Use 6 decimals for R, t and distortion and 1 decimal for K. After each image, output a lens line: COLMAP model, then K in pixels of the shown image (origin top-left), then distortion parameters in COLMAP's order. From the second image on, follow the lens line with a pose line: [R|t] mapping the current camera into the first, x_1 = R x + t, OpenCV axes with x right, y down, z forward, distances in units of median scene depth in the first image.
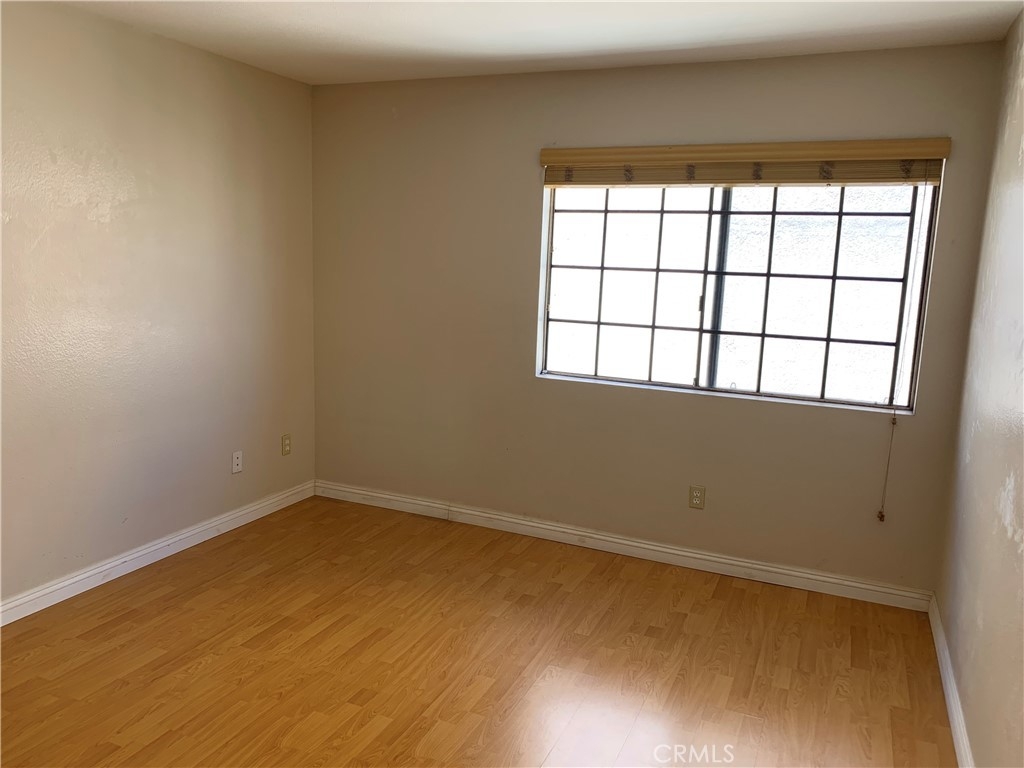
lens RADIAL K [[780.5, 0, 512.0], [0, 780.5, 384.0], [0, 0, 1]] dist [0.006444, 0.004666]
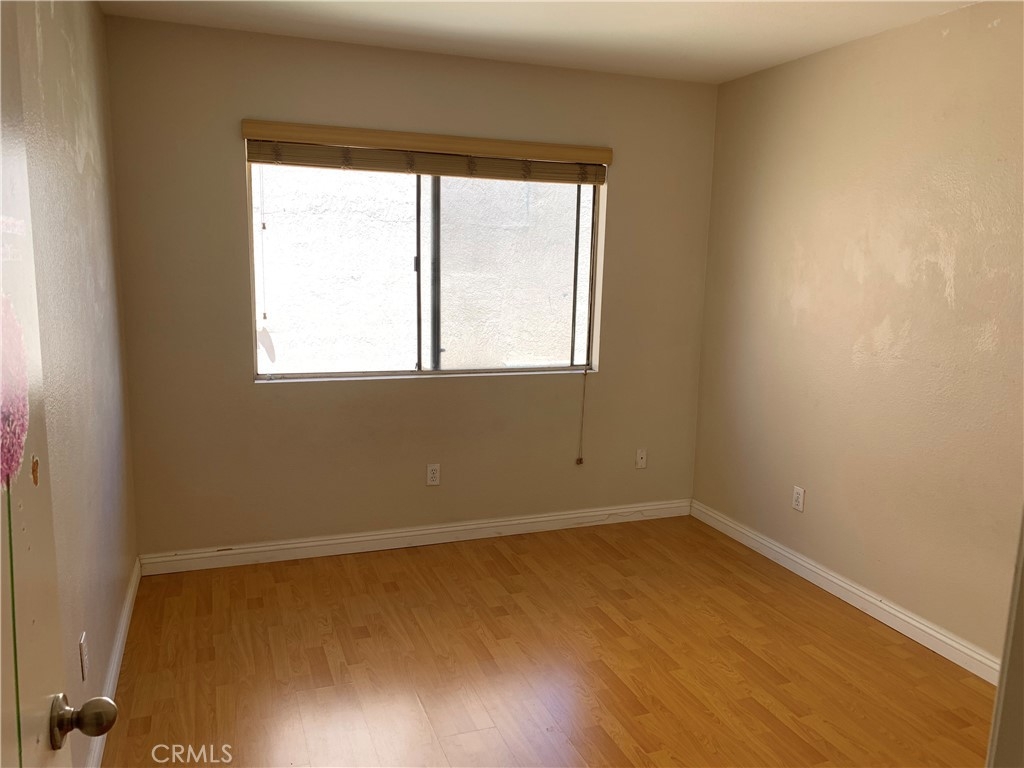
lens RADIAL K [[777.9, 0, 511.6], [0, 777.9, 397.1], [0, 0, 1]] dist [0.002693, 0.000492]
pose [[0.712350, -0.144466, 0.686795, -0.396768], [0.113589, 0.989415, 0.090305, -0.042564], [-0.692571, 0.013683, 0.721220, 0.181344]]
